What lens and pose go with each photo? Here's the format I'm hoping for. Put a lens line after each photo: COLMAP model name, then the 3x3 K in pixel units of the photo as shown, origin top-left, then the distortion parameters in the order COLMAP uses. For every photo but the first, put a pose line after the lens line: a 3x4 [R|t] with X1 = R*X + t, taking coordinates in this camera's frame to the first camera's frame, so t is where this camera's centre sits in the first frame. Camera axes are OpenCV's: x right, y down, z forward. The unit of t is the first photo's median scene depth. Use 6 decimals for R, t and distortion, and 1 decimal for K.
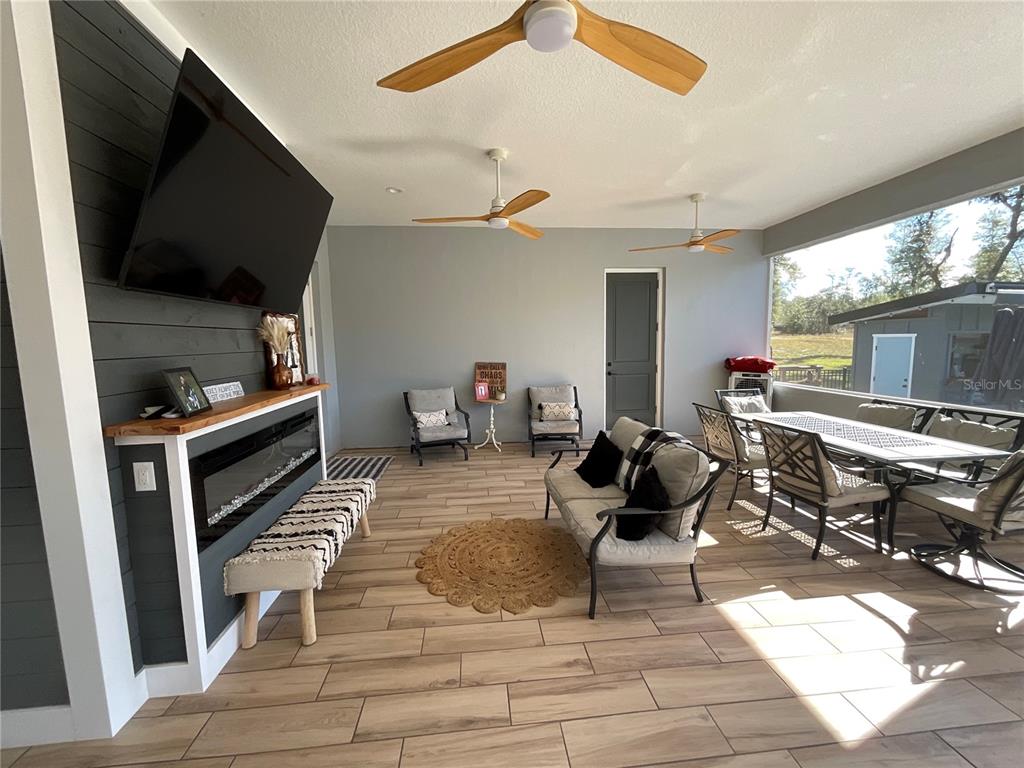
lens RADIAL K [[412.7, 0, 515.2], [0, 412.7, 383.8], [0, 0, 1]] dist [0.000328, 0.000919]
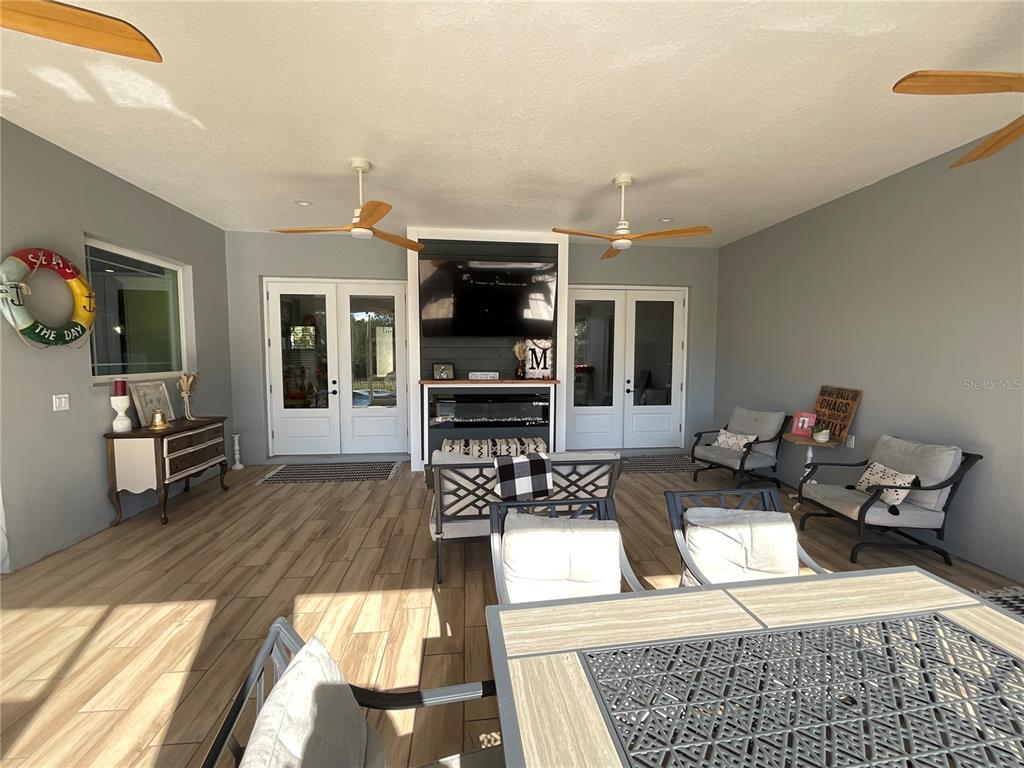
lens RADIAL K [[412.7, 0, 511.7], [0, 412.7, 382.5], [0, 0, 1]] dist [0.000328, 0.000919]
pose [[0.014881, 0.084206, -0.996337, 1.165781], [-0.107197, 0.990839, 0.082140, -0.109698], [0.994126, 0.105582, 0.023771, 0.834503]]
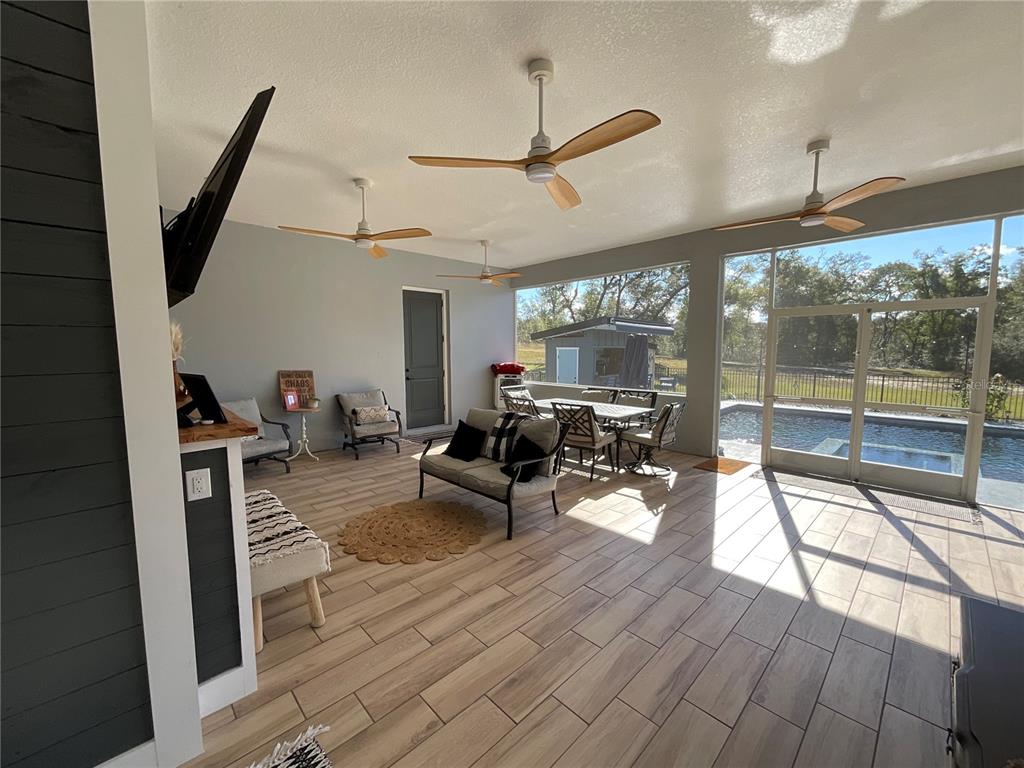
lens RADIAL K [[412.7, 0, 508.0], [0, 412.7, 383.8], [0, 0, 1]] dist [0.000328, 0.000919]
pose [[0.791020, -0.038649, 0.610568, -0.485822], [0.051554, 0.998664, -0.003576, 0.015322], [-0.609614, 0.034305, 0.791956, -0.120424]]
